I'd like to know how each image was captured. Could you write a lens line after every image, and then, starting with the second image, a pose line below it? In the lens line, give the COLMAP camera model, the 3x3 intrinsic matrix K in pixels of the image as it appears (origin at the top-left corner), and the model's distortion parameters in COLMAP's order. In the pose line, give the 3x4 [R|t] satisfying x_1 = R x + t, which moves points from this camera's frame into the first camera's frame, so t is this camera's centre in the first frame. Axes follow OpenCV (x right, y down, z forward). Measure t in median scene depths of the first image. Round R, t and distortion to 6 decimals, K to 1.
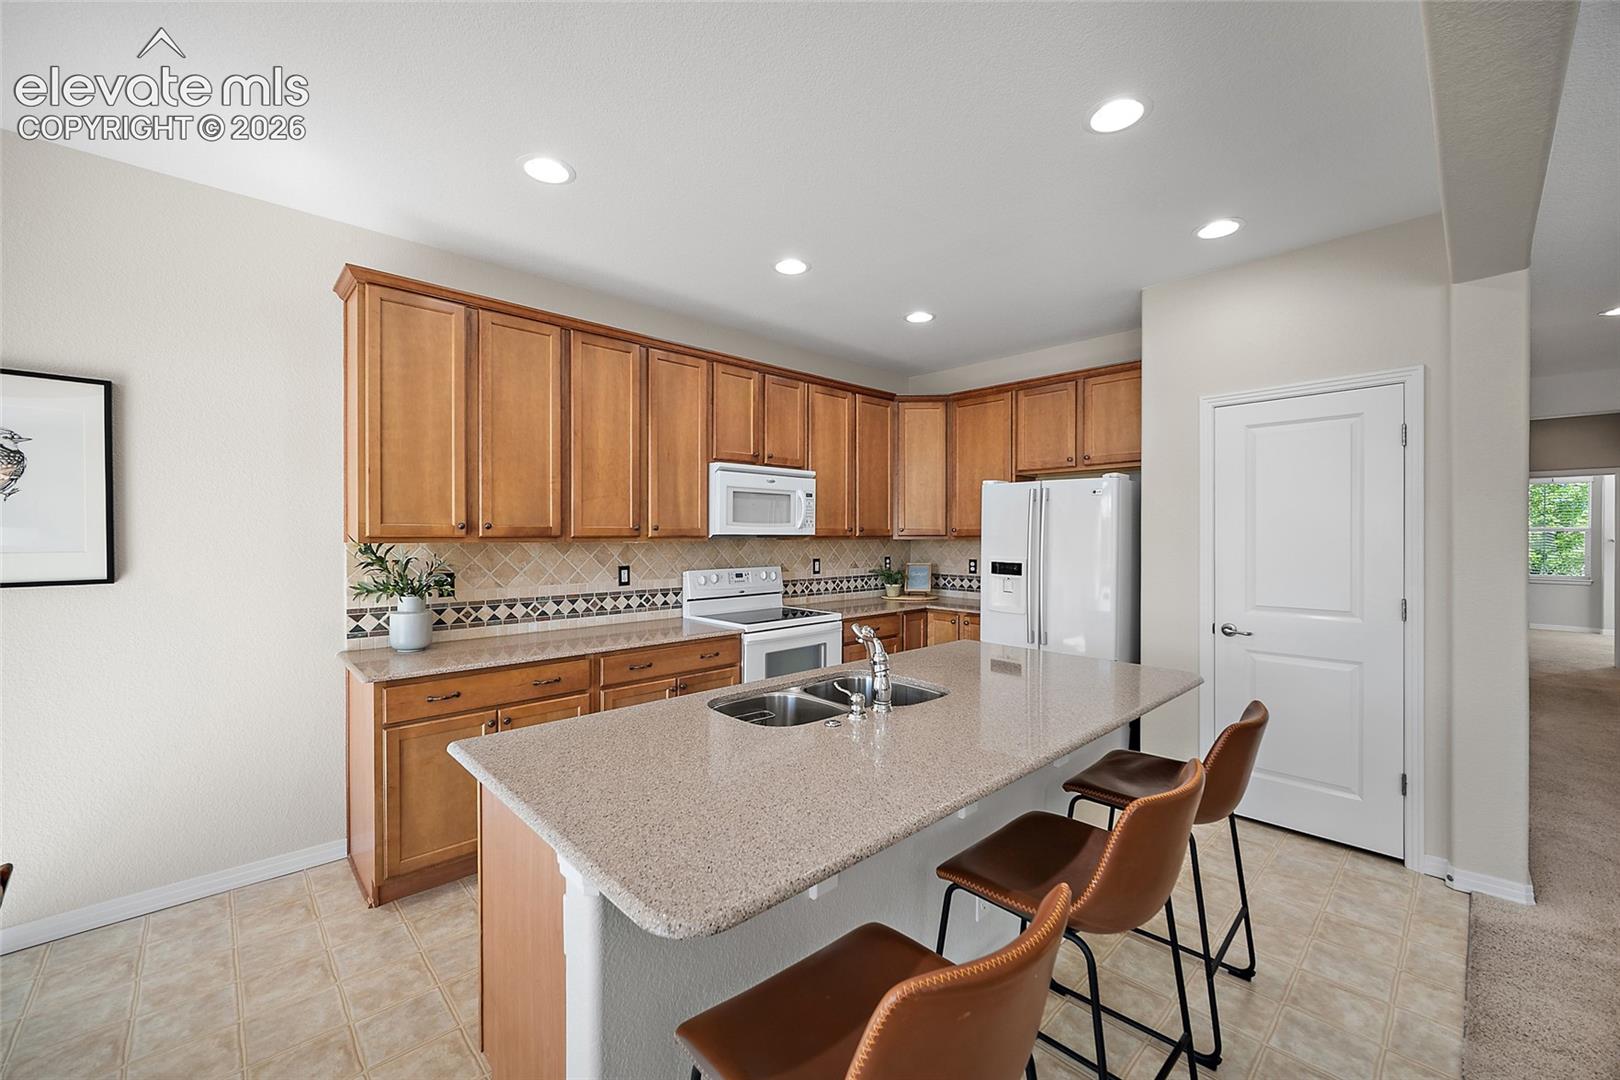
lens RADIAL K [[639.5, 0, 810.0], [0, 639.5, 540.0], [0, 0, 1]] dist [0.001653, 0.000243]
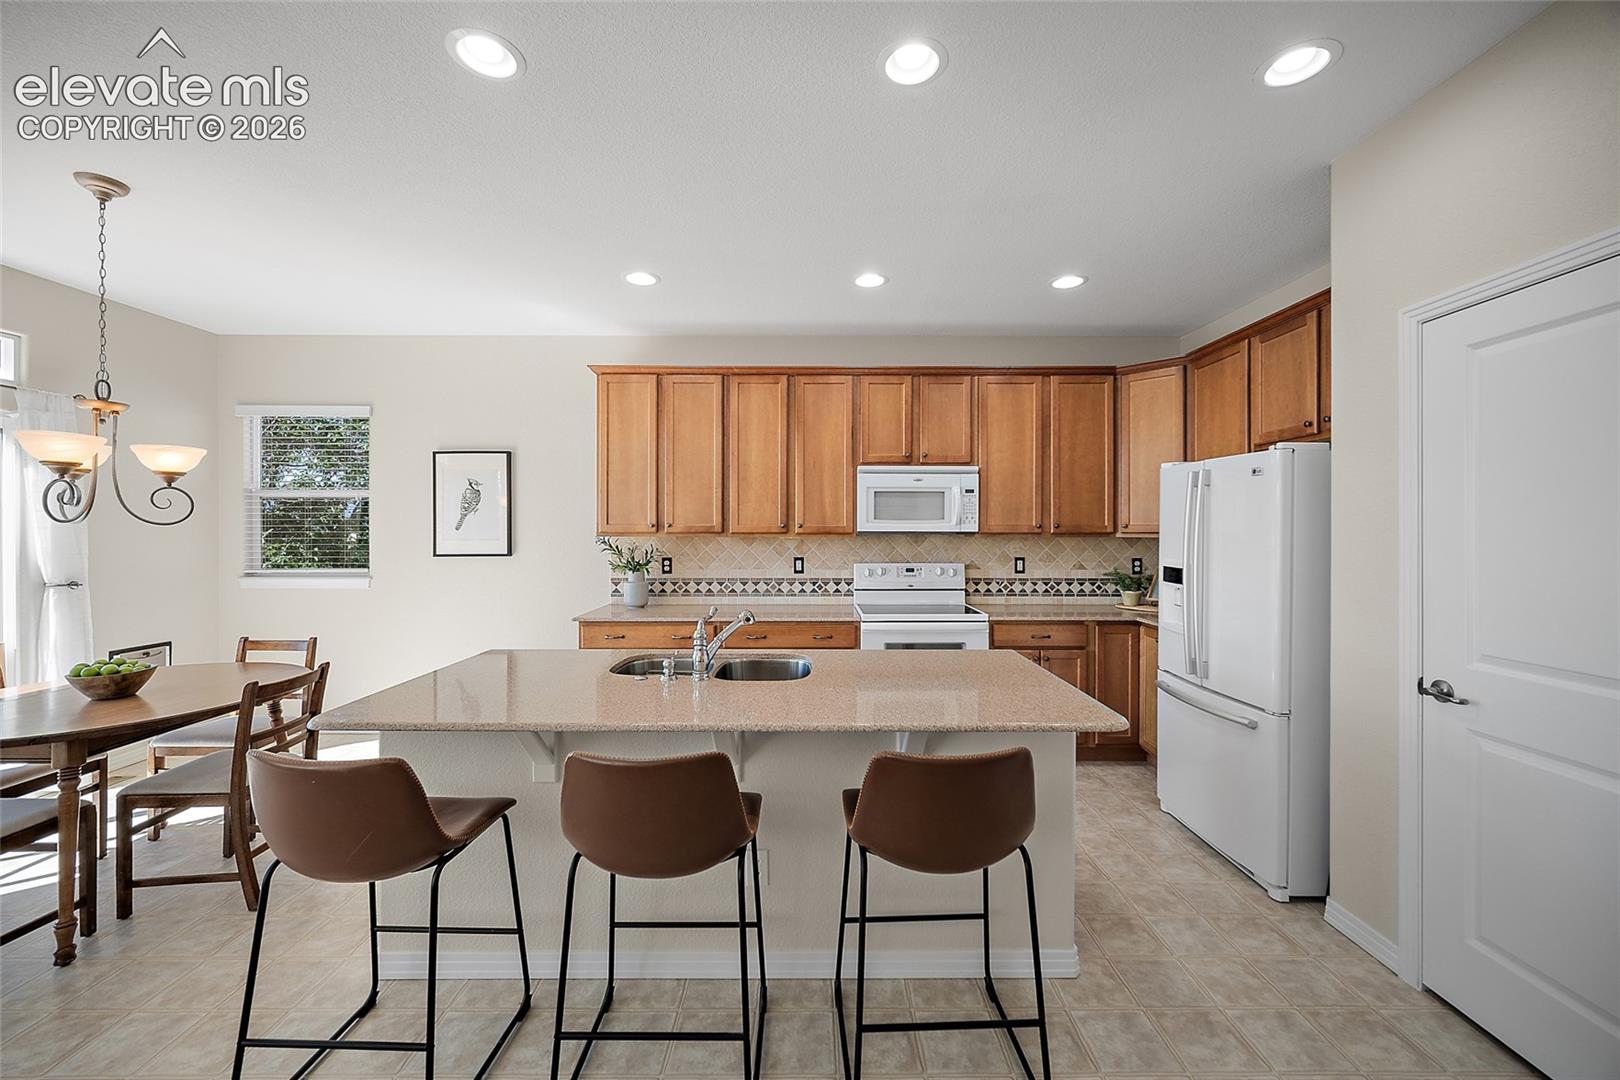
lens RADIAL K [[641.2, 0, 815.0], [0, 641.2, 534.4], [0, 0, 1]] dist [0.001430, -0.000419]
pose [[0.728861, 0.004322, -0.684648, 0.532792], [-0.007108, 0.999974, -0.001254, -0.001031], [0.684624, 0.005781, 0.728873, 0.132109]]
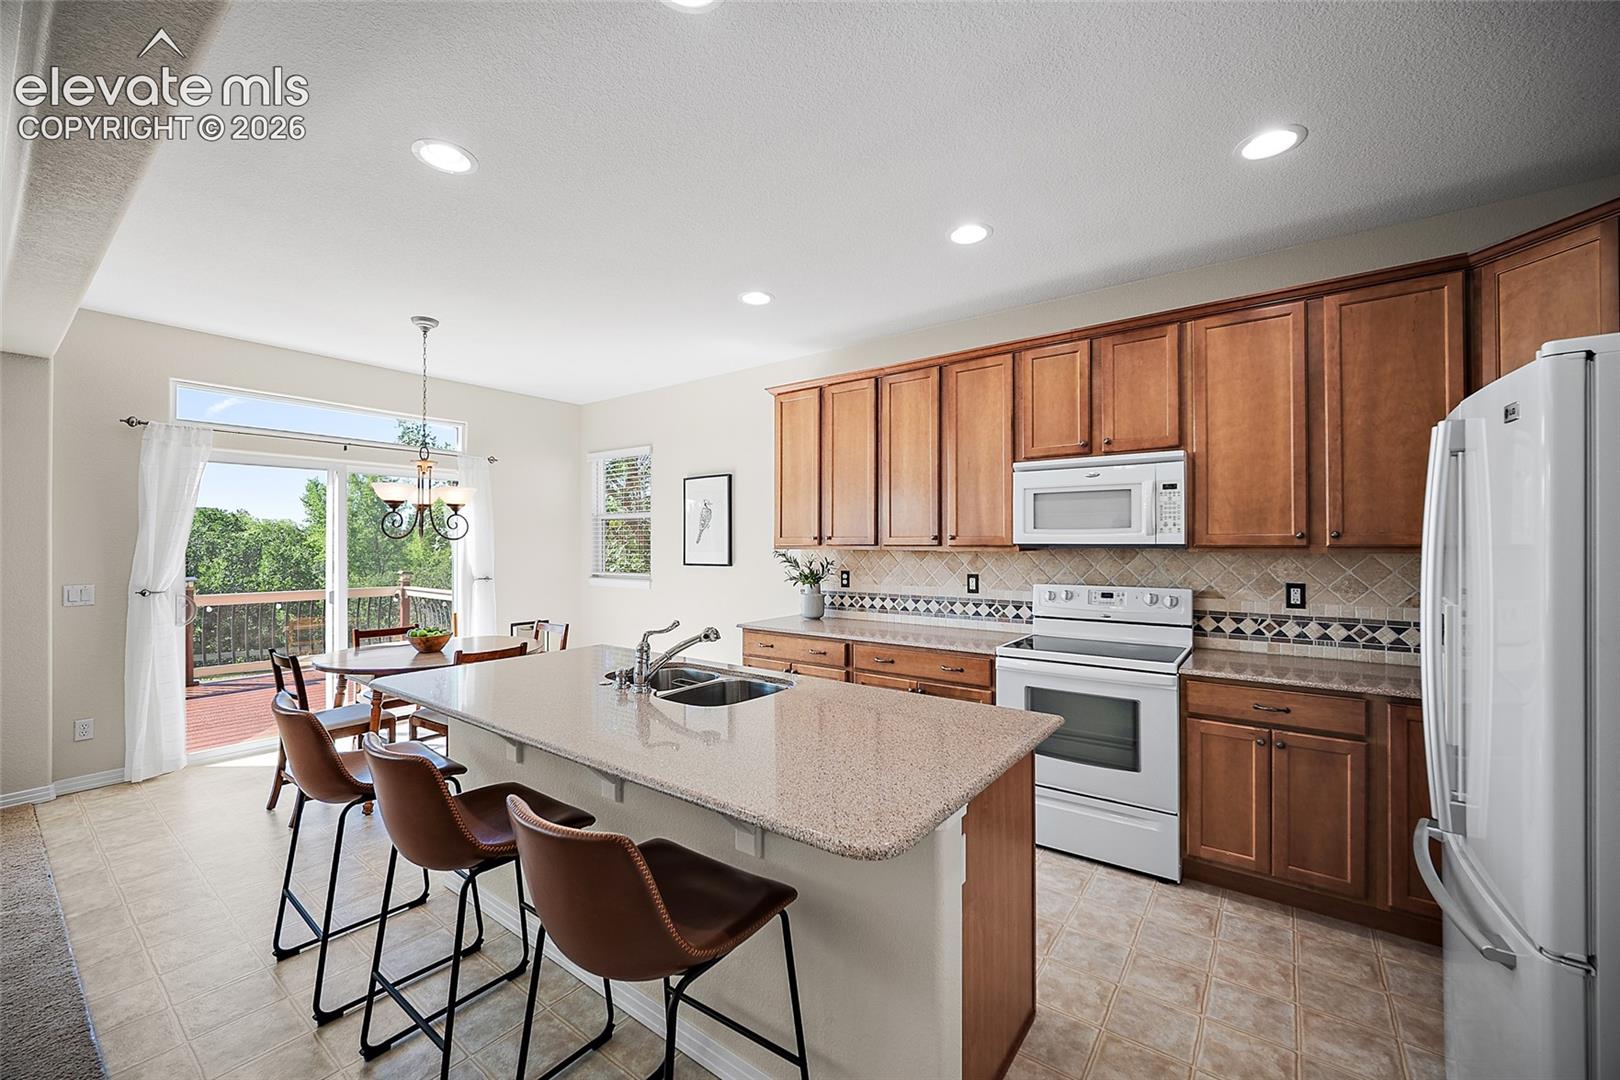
lens RADIAL K [[639.5, 0, 810.0], [0, 639.5, 540.0], [0, 0, 1]] dist [0.001653, 0.000243]
pose [[0.167192, -0.006936, -0.985900, 0.656187], [-0.009184, 0.999921, -0.008592, -0.003289], [0.985882, 0.010491, 0.167115, 0.538056]]
